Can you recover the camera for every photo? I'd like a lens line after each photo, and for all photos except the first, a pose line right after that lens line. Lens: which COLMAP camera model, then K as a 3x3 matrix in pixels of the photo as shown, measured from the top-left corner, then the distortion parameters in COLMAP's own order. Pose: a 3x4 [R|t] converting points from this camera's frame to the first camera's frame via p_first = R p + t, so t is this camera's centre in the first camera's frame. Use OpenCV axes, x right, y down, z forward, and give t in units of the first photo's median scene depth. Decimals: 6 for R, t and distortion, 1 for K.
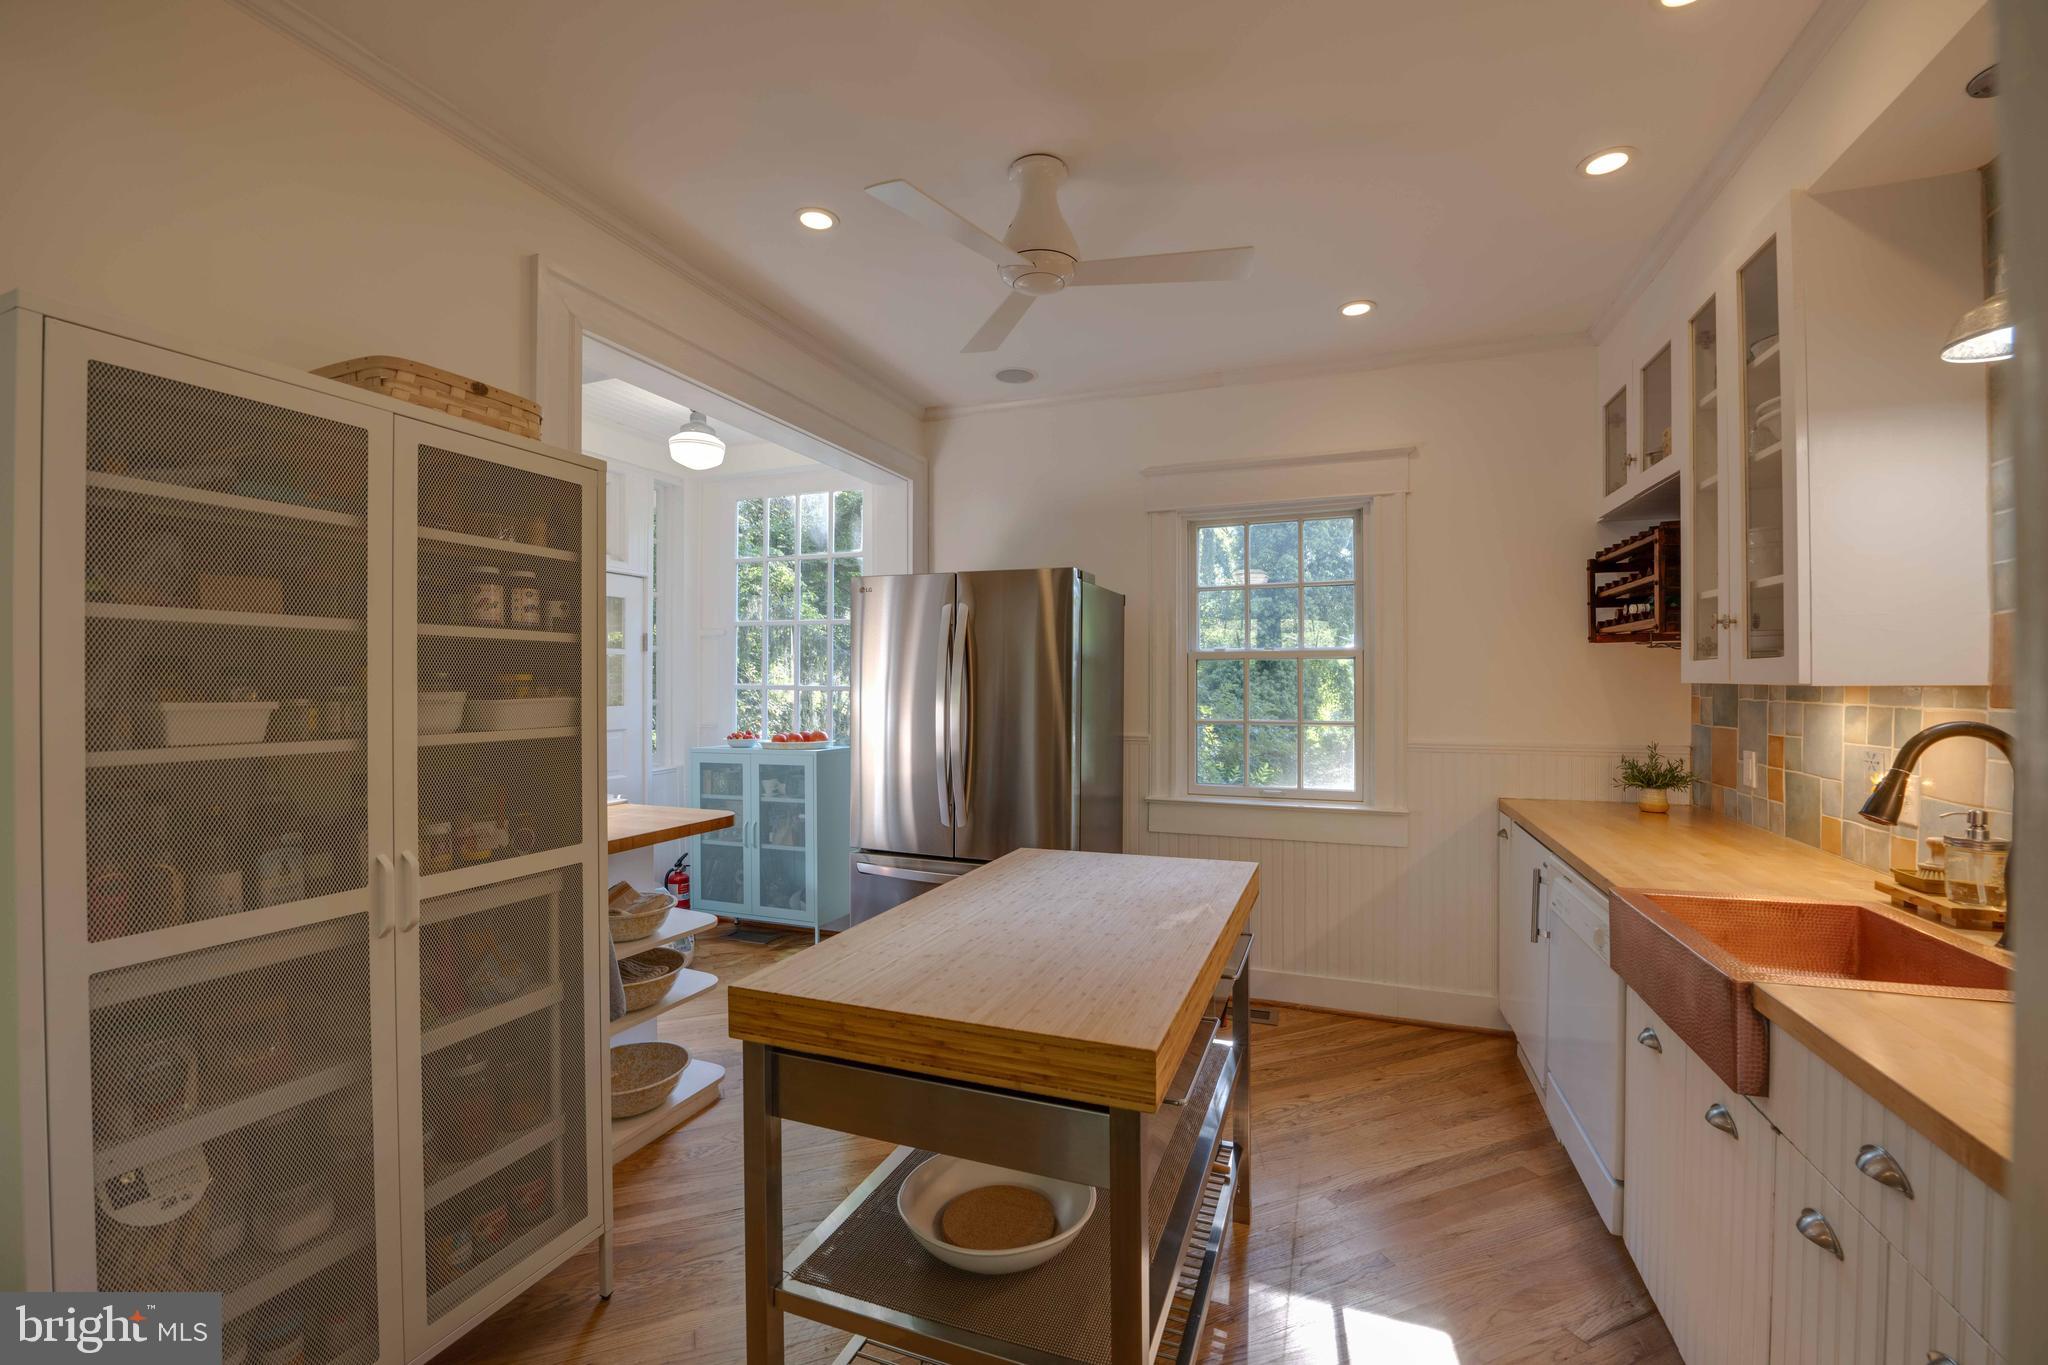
lens RADIAL K [[829.5, 0, 1024.0], [0, 829.5, 682.5], [0, 0, 1]] dist [-0.016510, -0.000253]
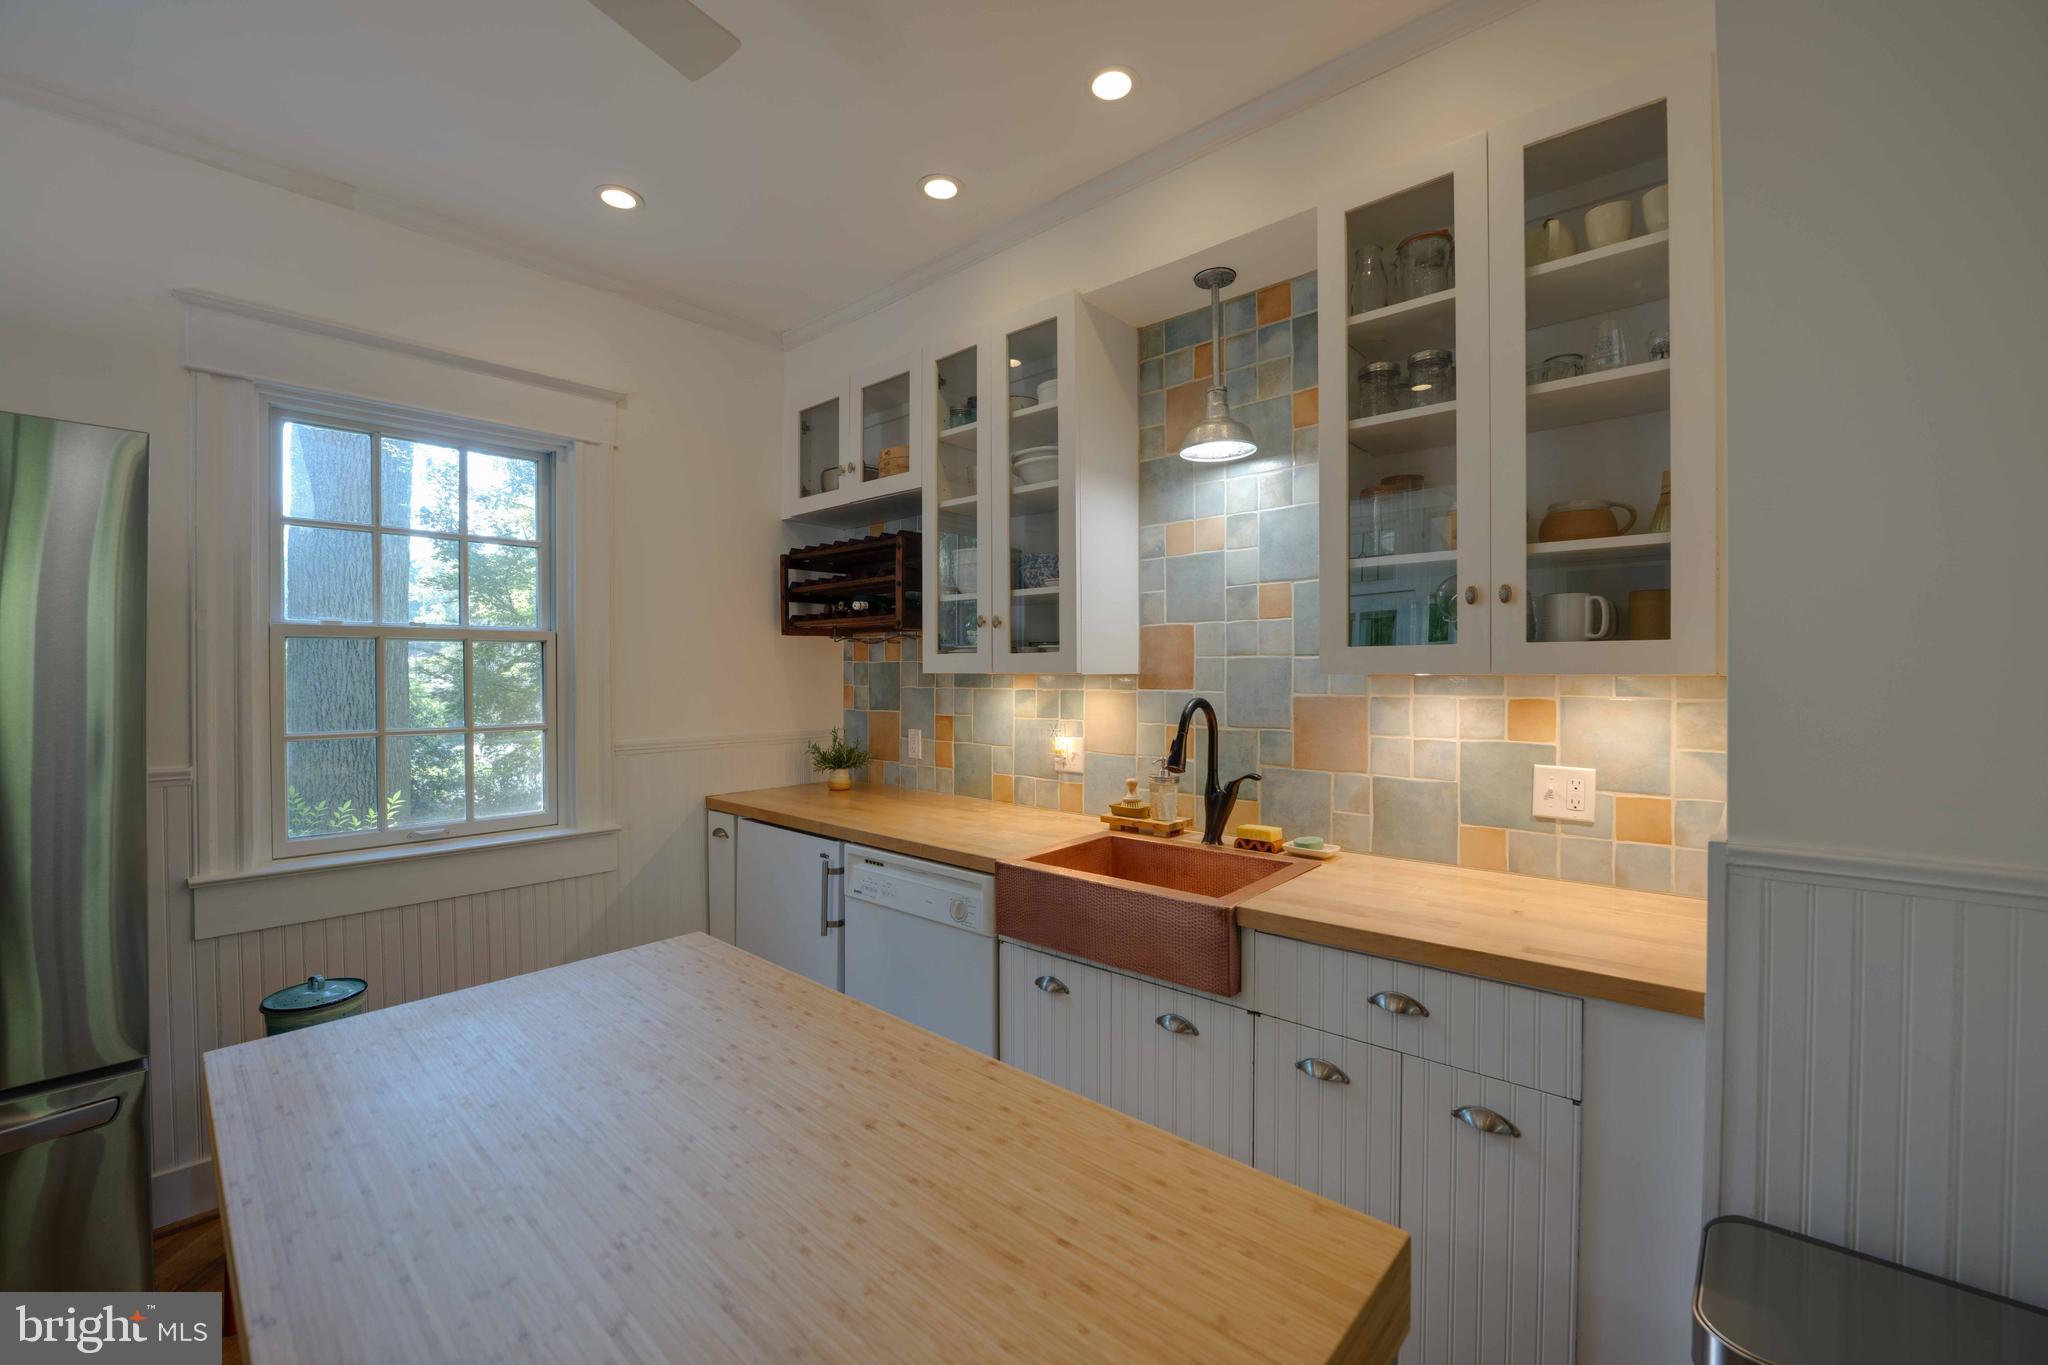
lens RADIAL K [[829.5, 0, 1024.0], [0, 829.5, 682.5], [0, 0, 1]] dist [-0.016510, -0.000253]
pose [[0.377099, -0.009795, 0.926121, -0.188905], [0.002740, 0.999951, 0.009460, 0.002532], [-0.926169, -0.001030, 0.377108, 0.361495]]
